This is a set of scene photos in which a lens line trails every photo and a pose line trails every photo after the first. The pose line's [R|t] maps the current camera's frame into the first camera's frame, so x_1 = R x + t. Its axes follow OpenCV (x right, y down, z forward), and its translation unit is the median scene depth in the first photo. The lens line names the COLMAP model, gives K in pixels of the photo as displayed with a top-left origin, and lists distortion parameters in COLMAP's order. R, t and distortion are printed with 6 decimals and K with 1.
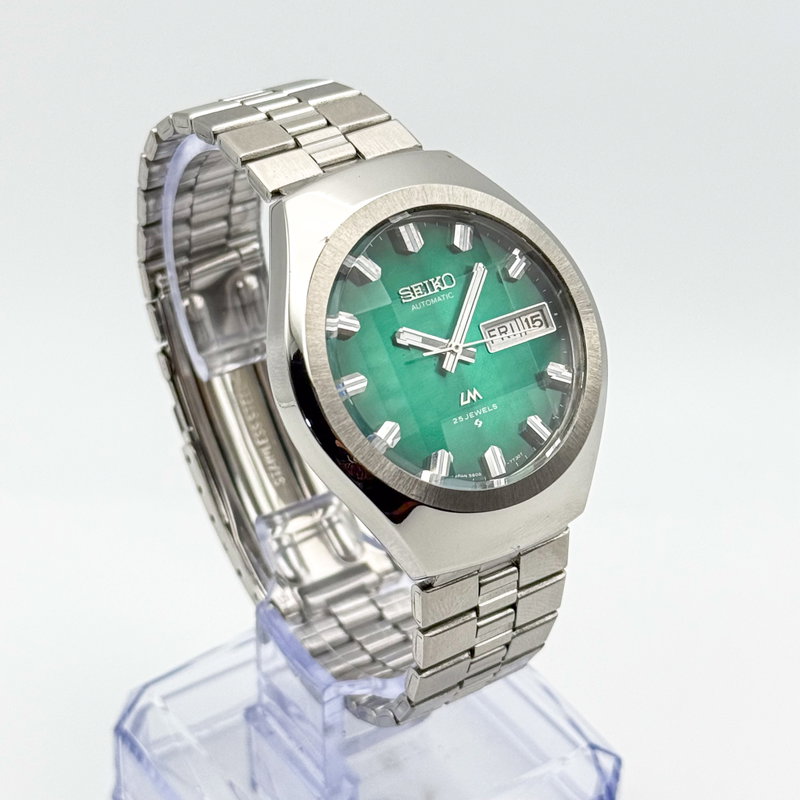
lens RADIAL K [[2305.7, 0, 400.0], [0, 2305.7, 400.0], [0, 0, 1]] dist [0.941231, -25.047029]
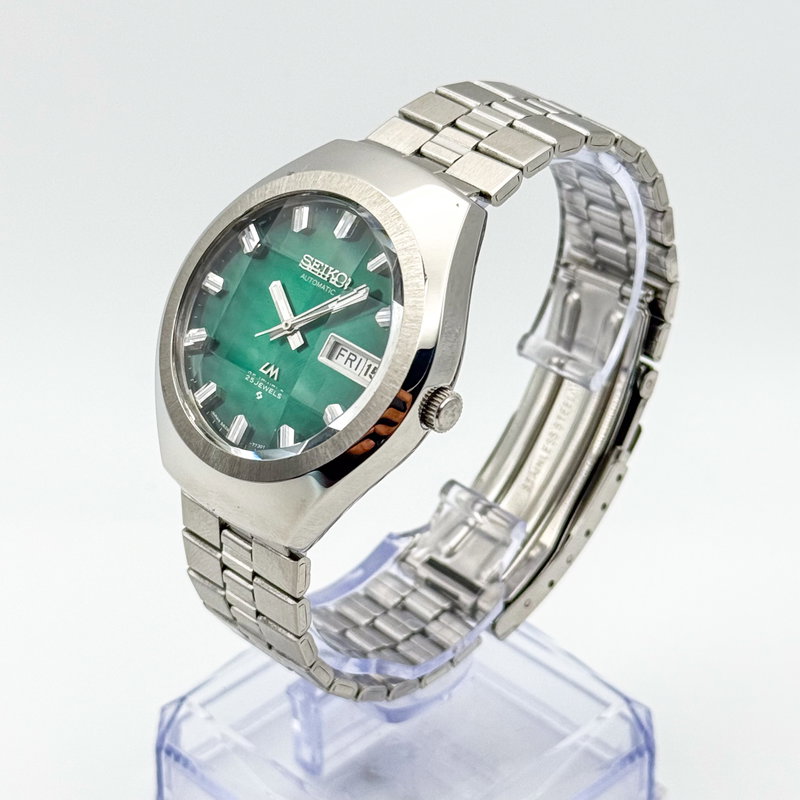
lens RADIAL K [[2305.7, 0, 400.0], [0, 2305.7, 400.0], [0, 0, 1]] dist [0.941231, -25.047029]
pose [[0.172119, 0.528368, -0.831386, 0.875817], [-0.535751, 0.758454, 0.371103, -0.392477], [0.826647, 0.381542, 0.413618, 0.595273]]
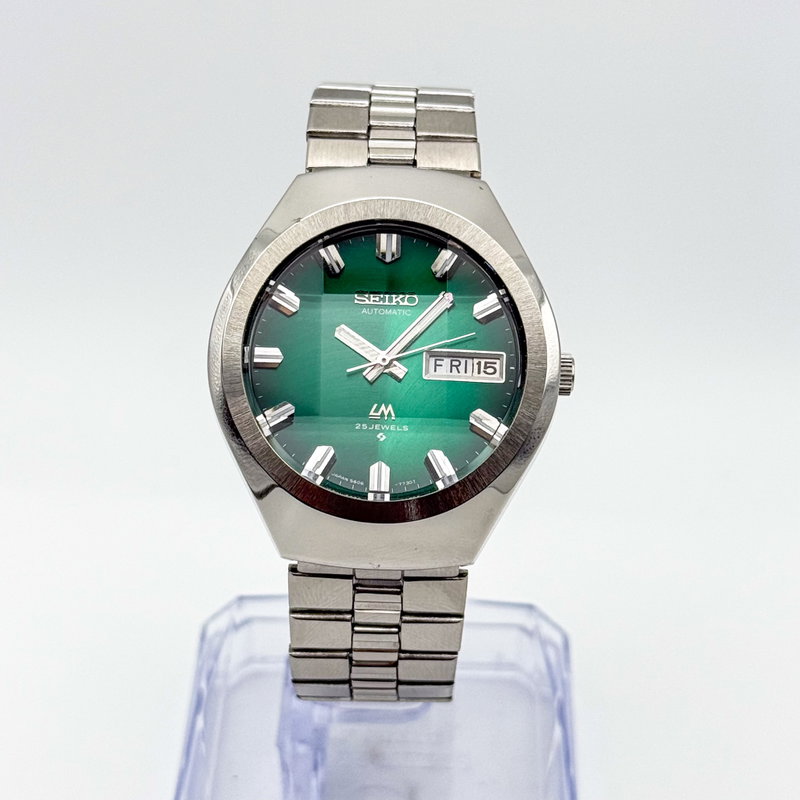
lens RADIAL K [[2305.7, 0, 400.0], [0, 2305.7, 400.0], [0, 0, 1]] dist [0.941231, -25.047029]
pose [[0.813482, 0.329226, -0.479433, 0.504218], [-0.331485, 0.939810, 0.082916, -0.089253], [0.477874, 0.091474, 0.873652, 0.103835]]
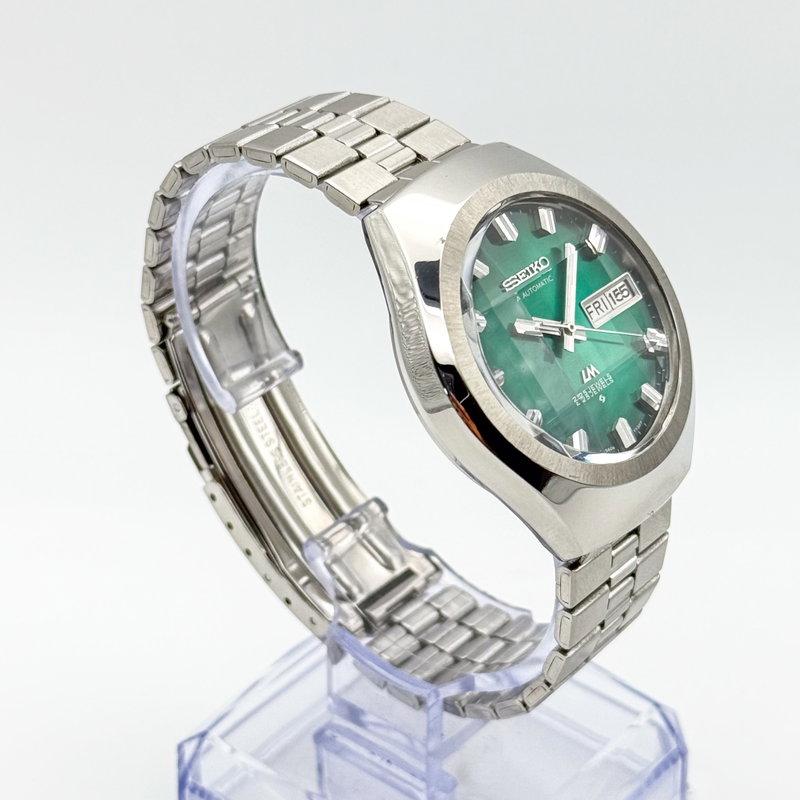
lens RADIAL K [[2305.7, 0, 400.0], [0, 2305.7, 400.0], [0, 0, 1]] dist [0.941231, -25.047029]
pose [[0.964964, -0.159456, 0.208371, -0.252845], [0.162356, 0.986727, 0.003224, -0.006382], [-0.206119, 0.030719, 0.978045, 0.021037]]
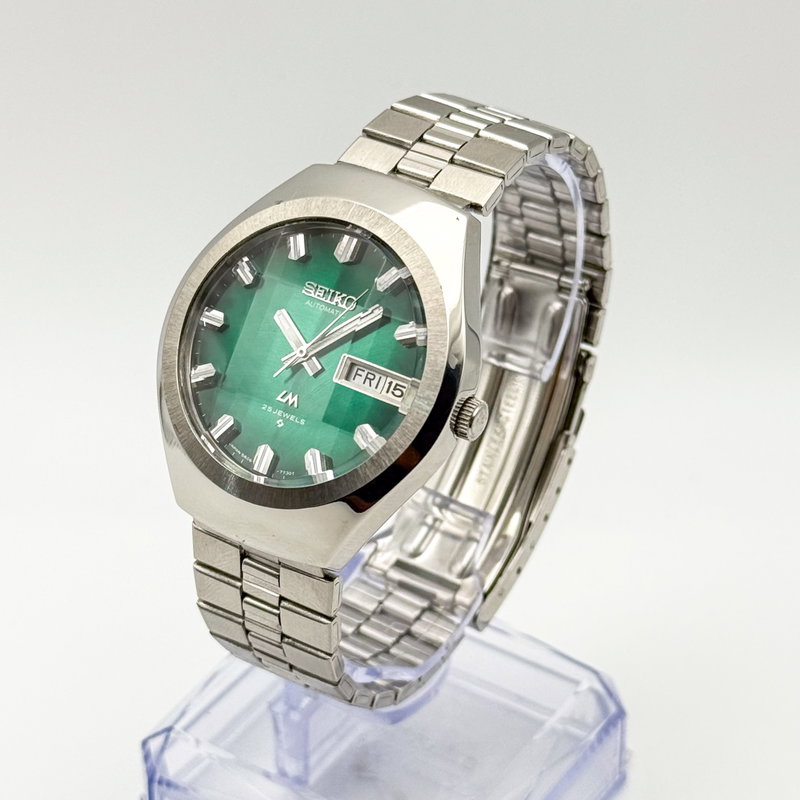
lens RADIAL K [[2305.7, 0, 400.0], [0, 2305.7, 400.0], [0, 0, 1]] dist [0.941231, -25.047029]
pose [[0.378604, 0.509529, -0.772684, 0.831746], [-0.512379, 0.810619, 0.283486, -0.313510], [0.770796, 0.288578, 0.567975, 0.419868]]
